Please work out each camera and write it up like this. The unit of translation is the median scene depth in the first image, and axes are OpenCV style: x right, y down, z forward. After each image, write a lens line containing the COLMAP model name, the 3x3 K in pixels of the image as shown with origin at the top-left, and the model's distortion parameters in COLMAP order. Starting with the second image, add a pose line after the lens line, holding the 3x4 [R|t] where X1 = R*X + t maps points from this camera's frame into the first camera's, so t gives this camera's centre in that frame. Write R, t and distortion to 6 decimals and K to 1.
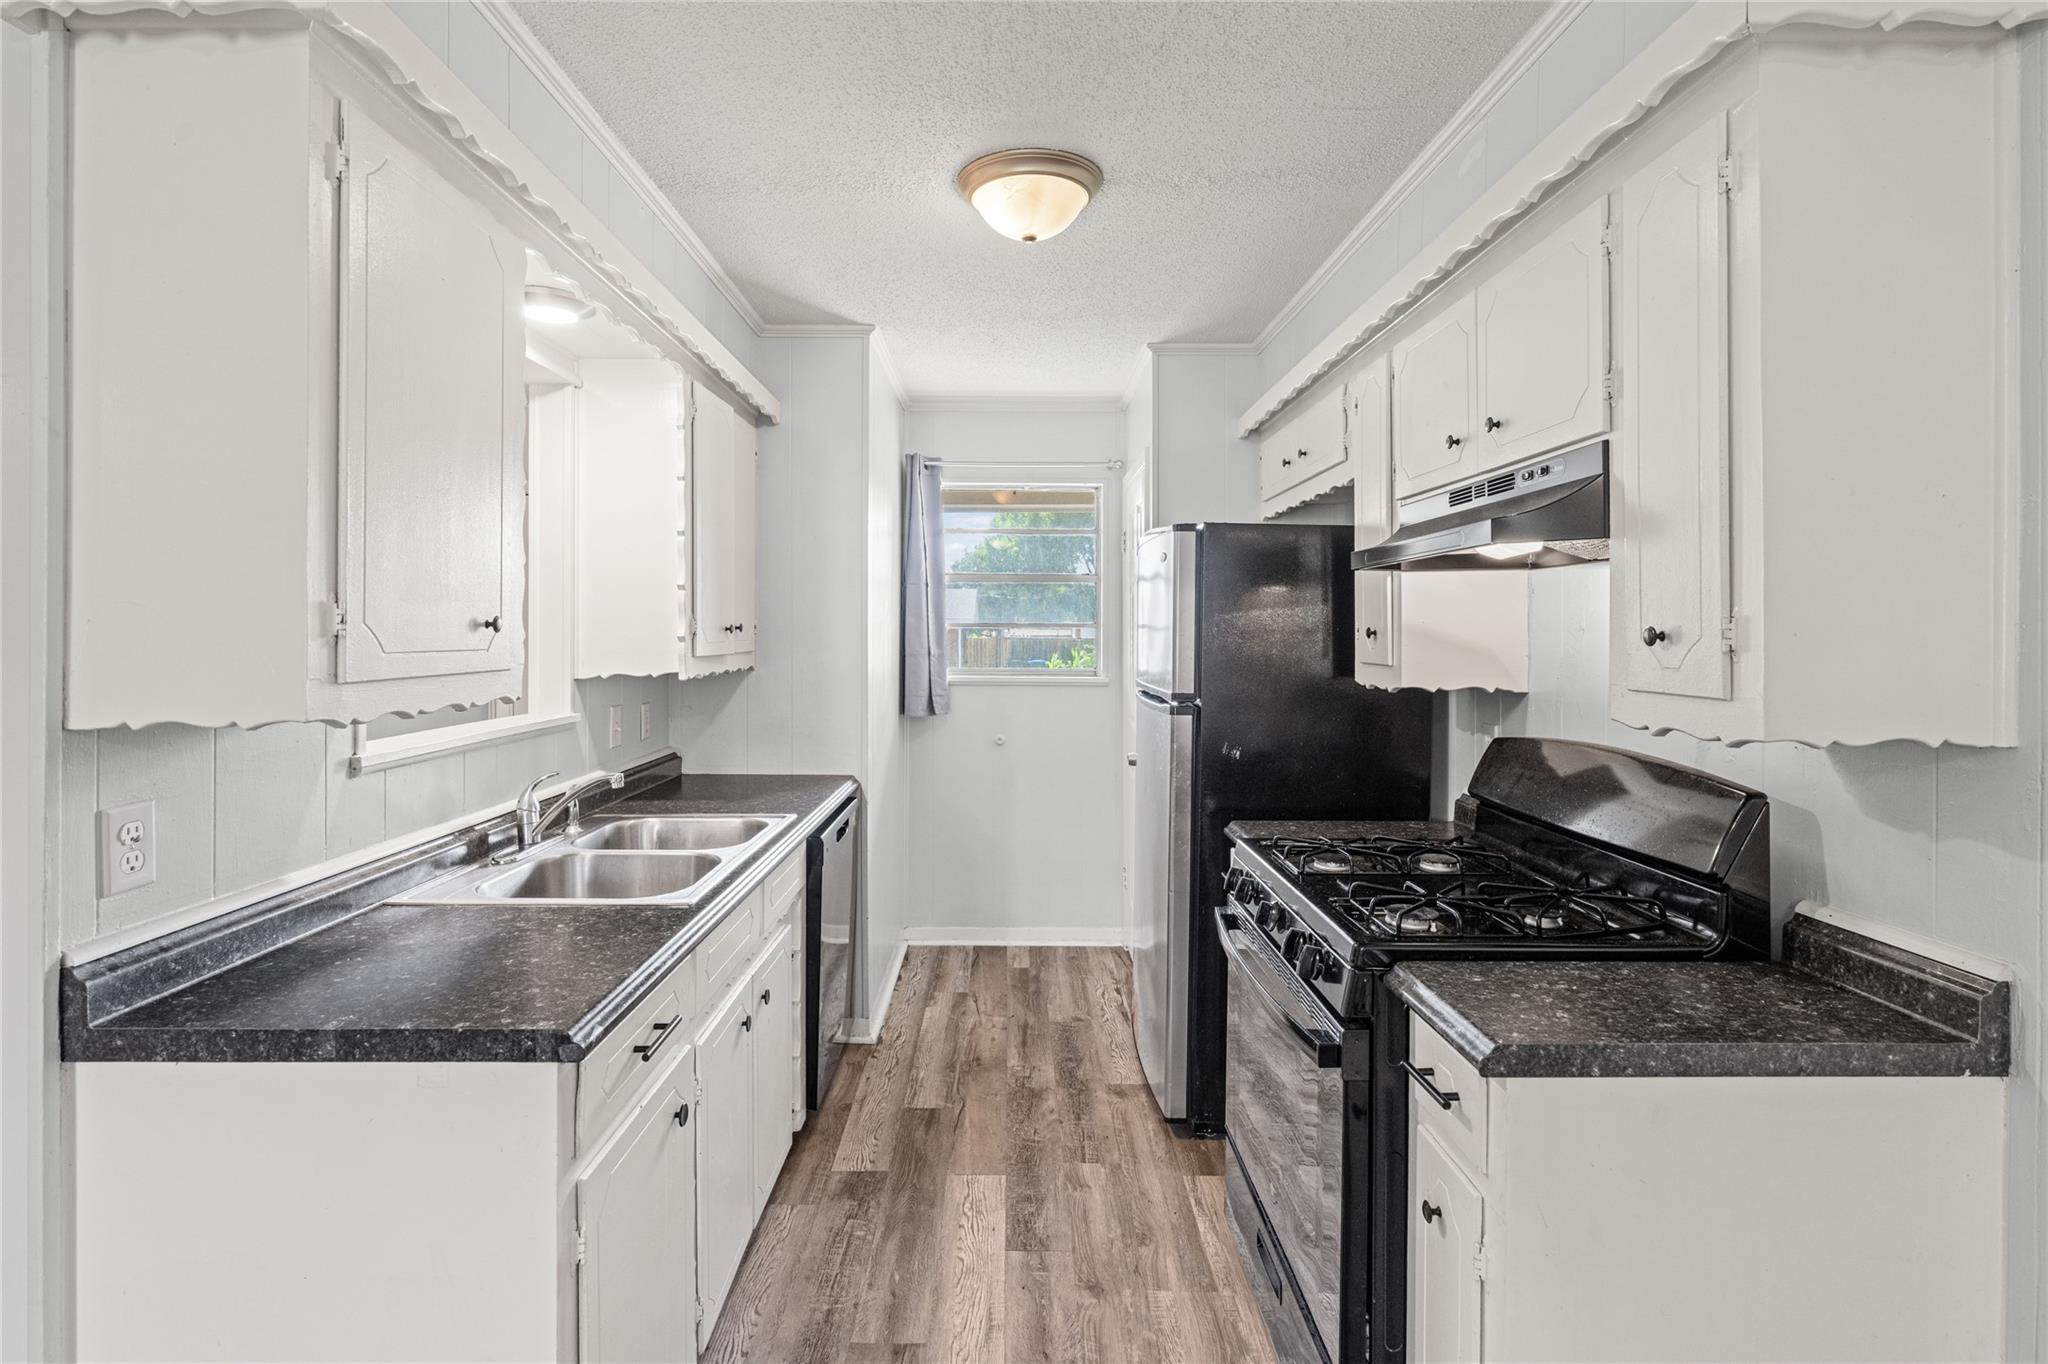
lens RADIAL K [[942.9, 0, 1014.4], [0, 942.9, 637.1], [0, 0, 1]] dist [-0.001567, 0.000363]
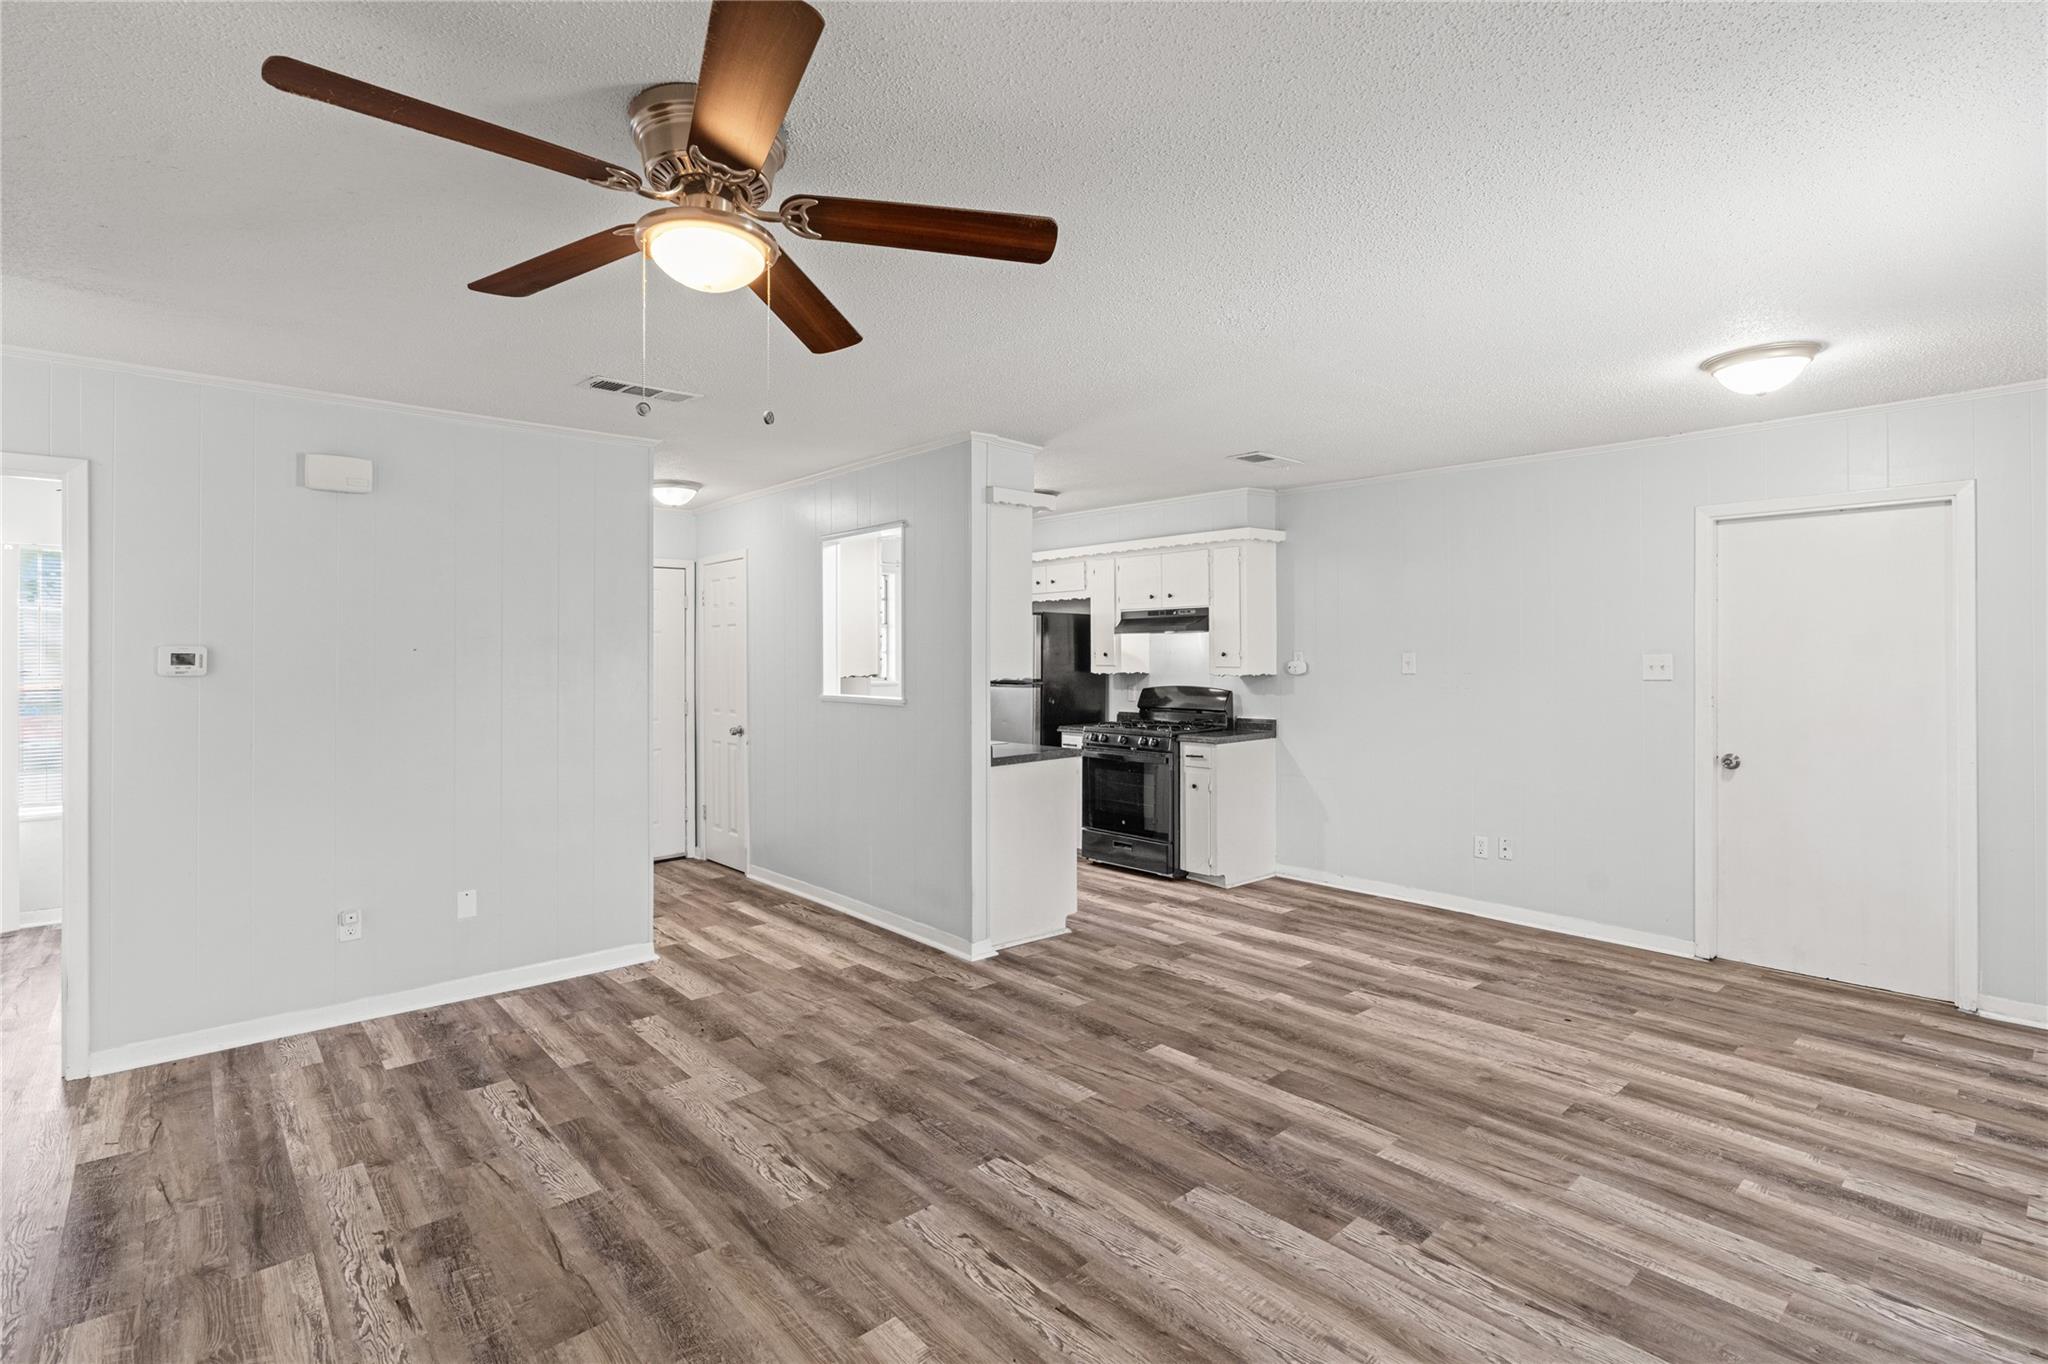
lens RADIAL K [[968.2, 0, 1034.1], [0, 968.2, 654.1], [0, 0, 1]] dist [-0.004750, 0.000013]
pose [[0.741489, -0.006262, 0.670935, -1.532641], [0.012276, 0.999916, -0.004234, 0.004074], [-0.670852, 0.011375, 0.741504, -0.904482]]
